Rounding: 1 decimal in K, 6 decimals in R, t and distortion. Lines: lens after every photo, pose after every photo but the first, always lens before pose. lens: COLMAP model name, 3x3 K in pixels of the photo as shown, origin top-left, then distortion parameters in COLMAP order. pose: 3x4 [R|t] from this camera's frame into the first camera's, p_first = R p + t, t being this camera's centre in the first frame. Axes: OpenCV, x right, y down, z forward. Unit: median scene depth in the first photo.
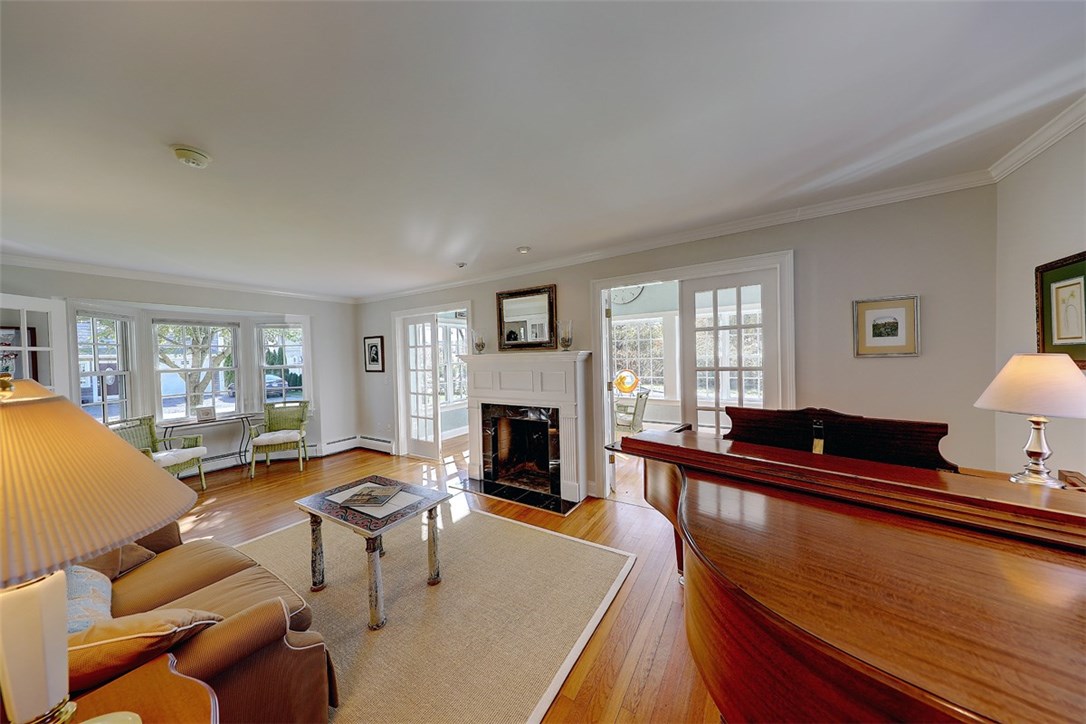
lens RADIAL K [[340.9, 0, 540.7], [0, 340.9, 363.3], [0, 0, 1]] dist [0.004340, -0.000419]
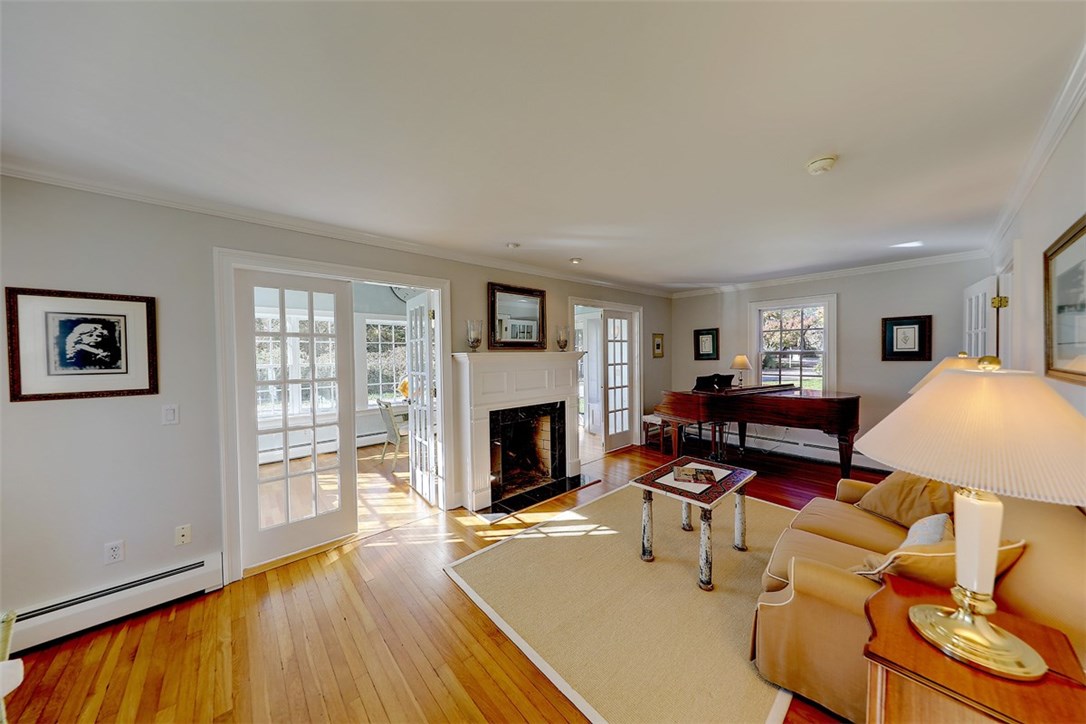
lens RADIAL K [[354.3, 0, 543.0], [0, 354.3, 362.0], [0, 0, 1]] dist [0.009688, -0.000458]
pose [[0.279425, 0.003548, 0.960161, -0.952707], [0.028948, 0.999507, -0.012117, 0.010785], [-0.959731, 0.031180, 0.279185, 0.618814]]
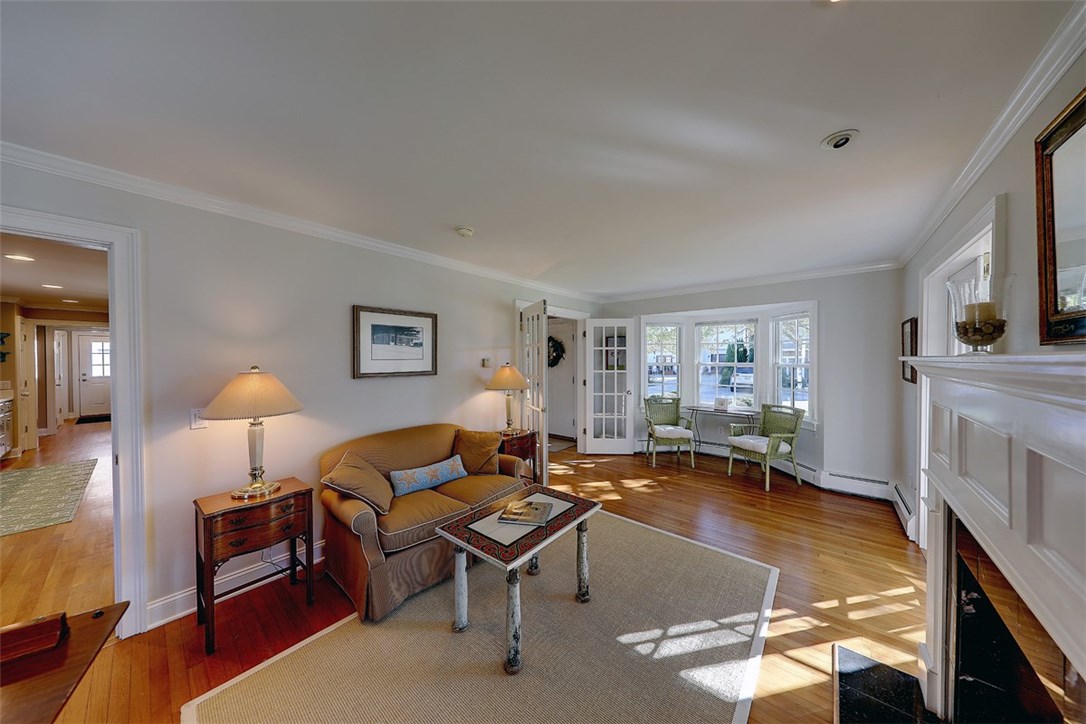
lens RADIAL K [[340.9, 0, 542.4], [0, 340.9, 363.0], [0, 0, 1]] dist [0.004340, -0.000419]
pose [[-0.135974, 0.043418, -0.989760, 0.211142], [-0.017607, 0.998776, 0.046233, -0.029021], [0.990556, 0.023713, -0.135043, 0.633002]]
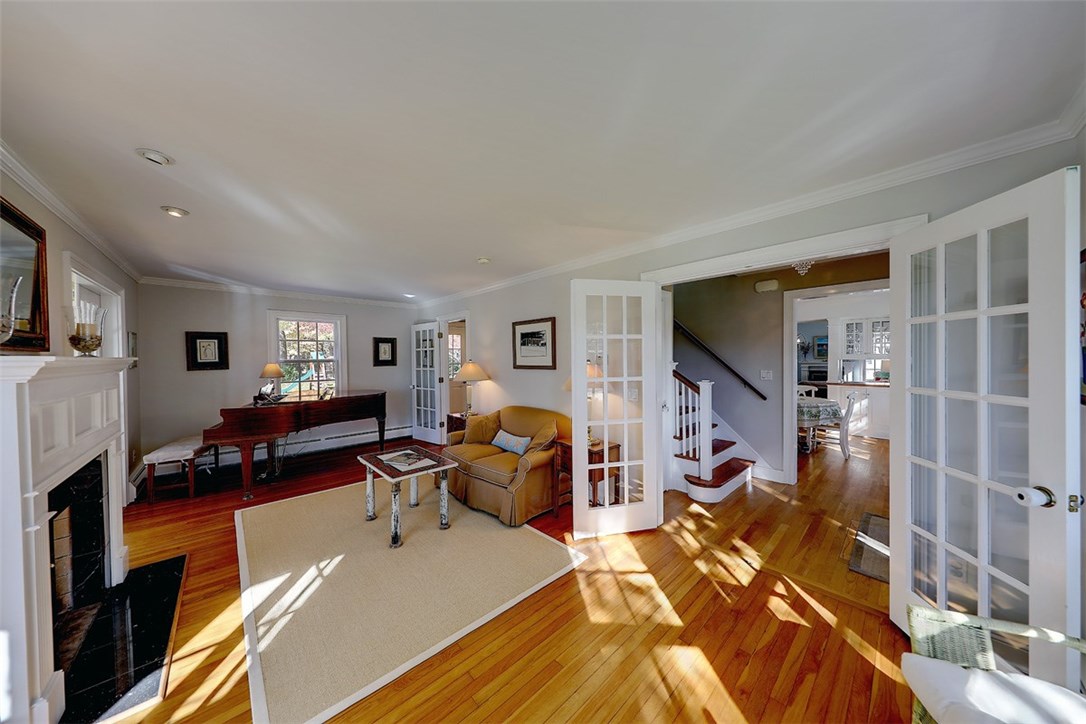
lens RADIAL K [[340.9, 0, 545.4], [0, 340.9, 365.4], [0, 0, 1]] dist [0.004340, -0.000419]
pose [[-0.966626, 0.030703, 0.254345, -0.756997], [0.042403, 0.998274, 0.040642, -0.009541], [-0.252658, 0.050071, -0.966259, 1.180770]]
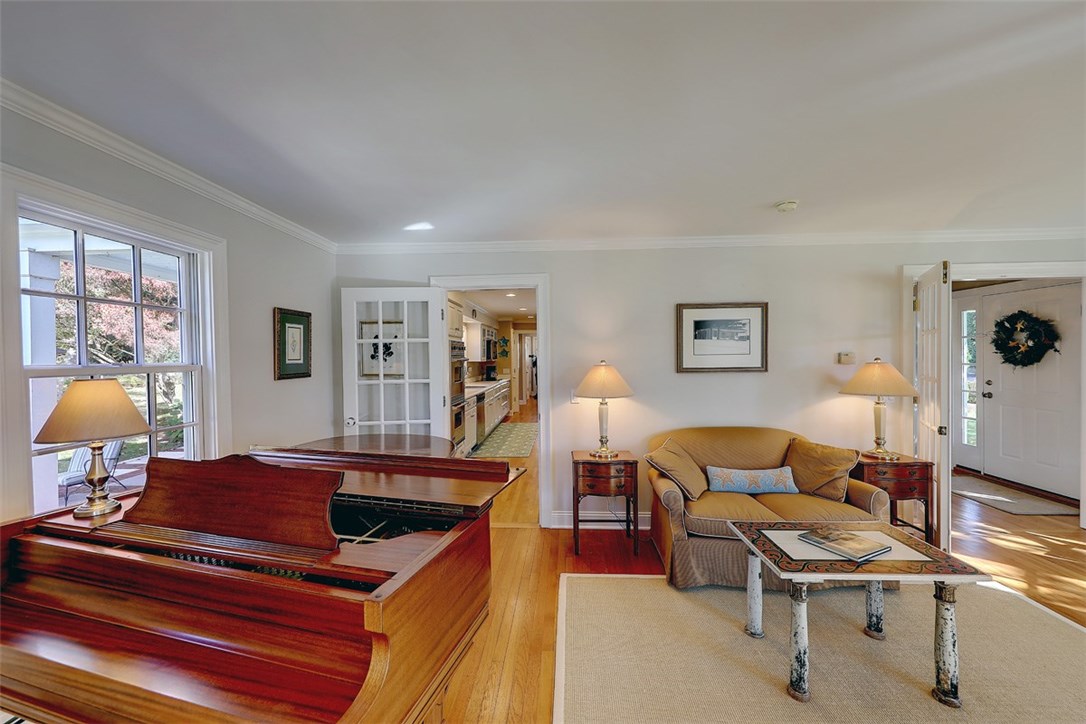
lens RADIAL K [[430.9, 0, 549.0], [0, 430.9, 366.4], [0, 0, 1]] dist [0.013449, 0.000008]
pose [[-0.867003, 0.050655, -0.495722, 0.281971], [0.023380, 0.997859, 0.061073, -0.035304], [0.497755, 0.041361, -0.866331, 0.825571]]
